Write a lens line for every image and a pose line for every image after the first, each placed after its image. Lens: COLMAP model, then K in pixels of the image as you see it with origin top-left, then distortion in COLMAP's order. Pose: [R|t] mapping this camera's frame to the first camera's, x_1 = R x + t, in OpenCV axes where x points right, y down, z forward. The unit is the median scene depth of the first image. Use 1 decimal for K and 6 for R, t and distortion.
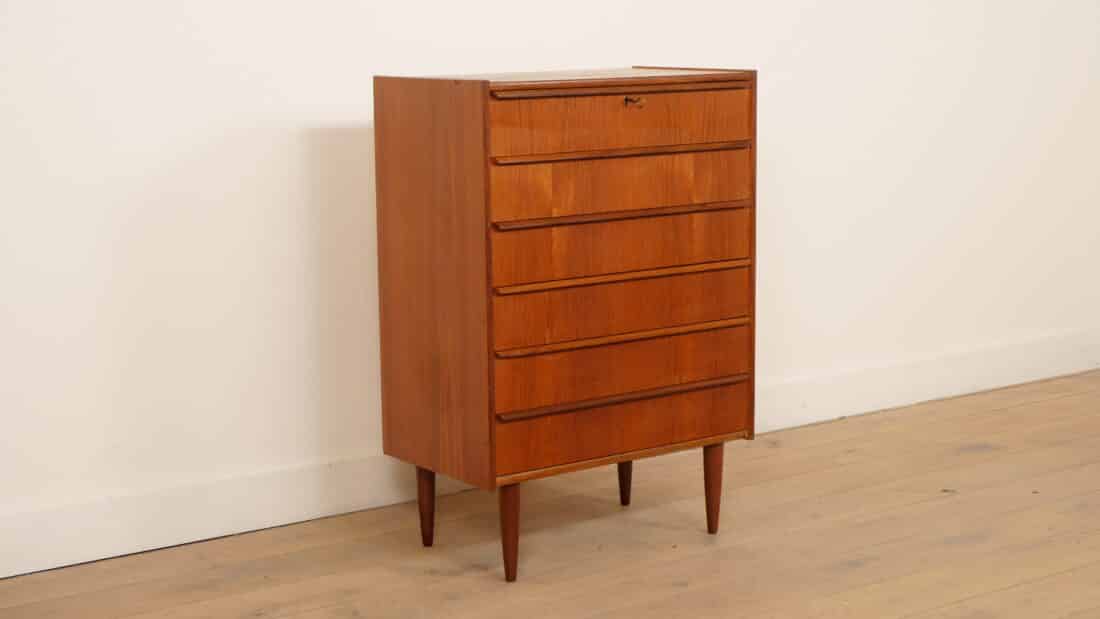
lens RADIAL K [[1858.5, 0, 550.0], [0, 1858.5, 309.5], [0, 0, 1]] dist [0.023936, 0.017662]
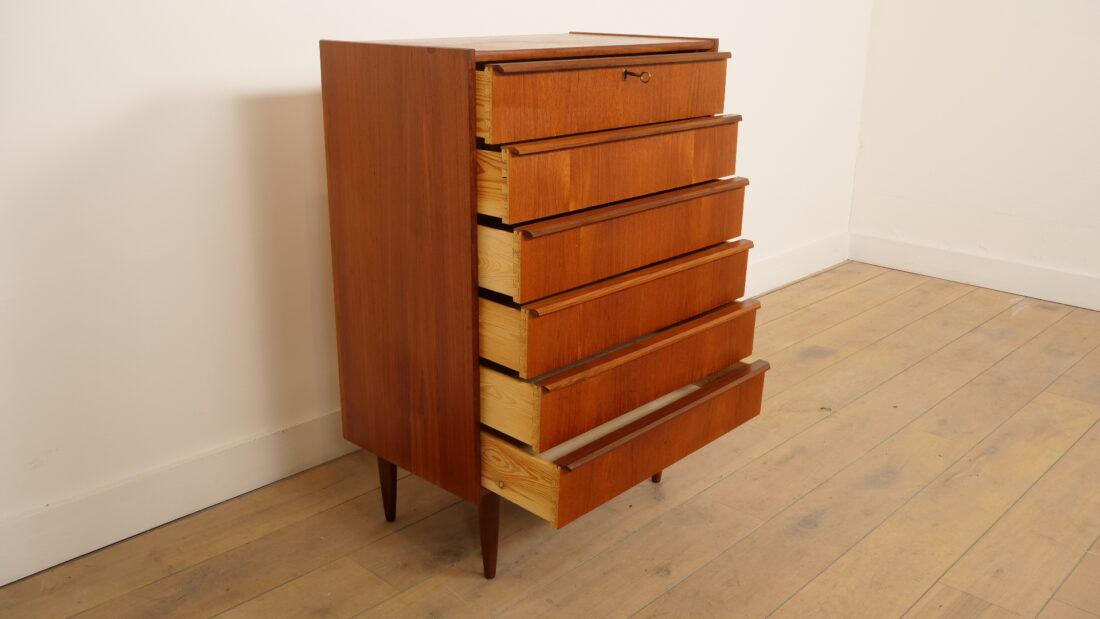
lens RADIAL K [[964.9, 0, 550.0], [0, 964.9, 309.5], [0, 0, 1]] dist [0.005938, 0.002544]
pose [[0.981876, -0.036834, 0.185911, -0.078875], [0.009103, 0.988965, 0.147867, -0.066881], [-0.189306, -0.143494, 0.971377, 0.521677]]
